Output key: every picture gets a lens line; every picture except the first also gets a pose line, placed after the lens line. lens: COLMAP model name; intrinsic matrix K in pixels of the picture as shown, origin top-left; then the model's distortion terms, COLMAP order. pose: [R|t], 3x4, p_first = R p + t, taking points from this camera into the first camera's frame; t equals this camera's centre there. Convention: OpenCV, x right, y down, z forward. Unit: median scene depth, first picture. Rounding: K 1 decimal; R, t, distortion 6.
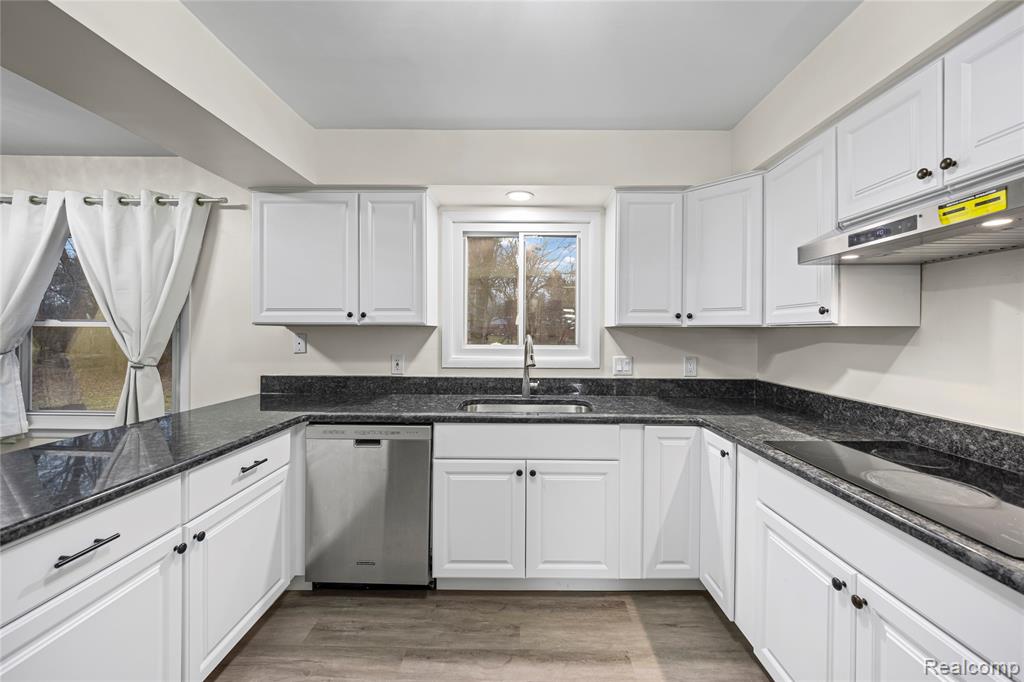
lens RADIAL K [[402.4, 0, 518.4], [0, 402.4, 332.0], [0, 0, 1]] dist [-0.000942, -0.000933]
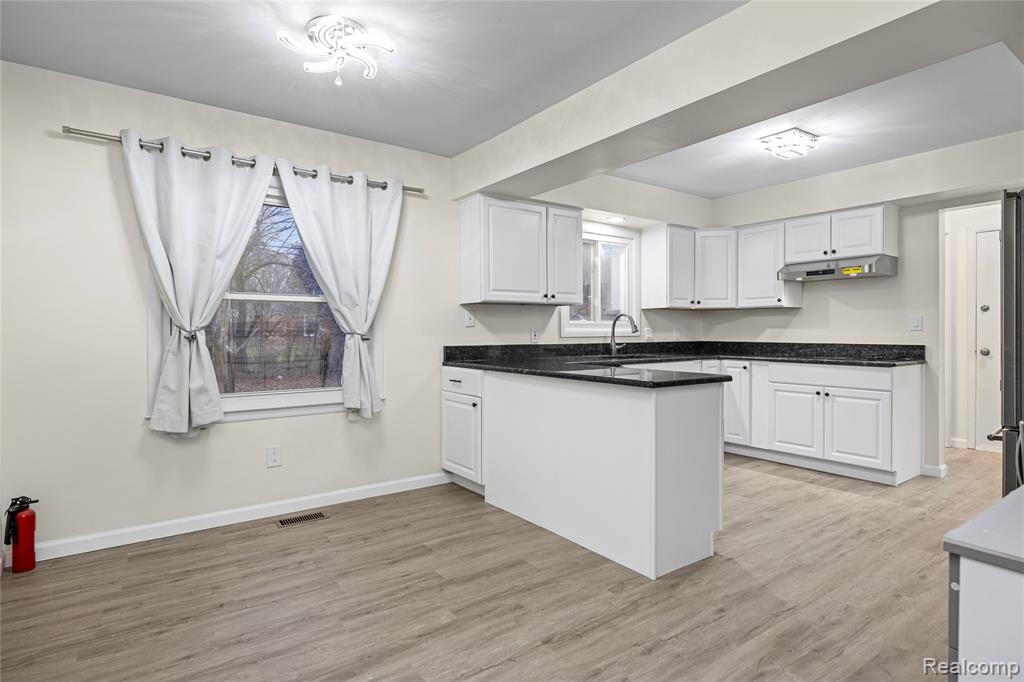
lens RADIAL K [[534.2, 0, 511.8], [0, 534.2, 333.8], [0, 0, 1]] dist [-0.002277, -0.000595]
pose [[0.809900, -0.011765, 0.586450, -1.616069], [0.008688, 0.999930, 0.008062, 0.071899], [-0.586504, -0.001434, 0.809945, -0.412396]]
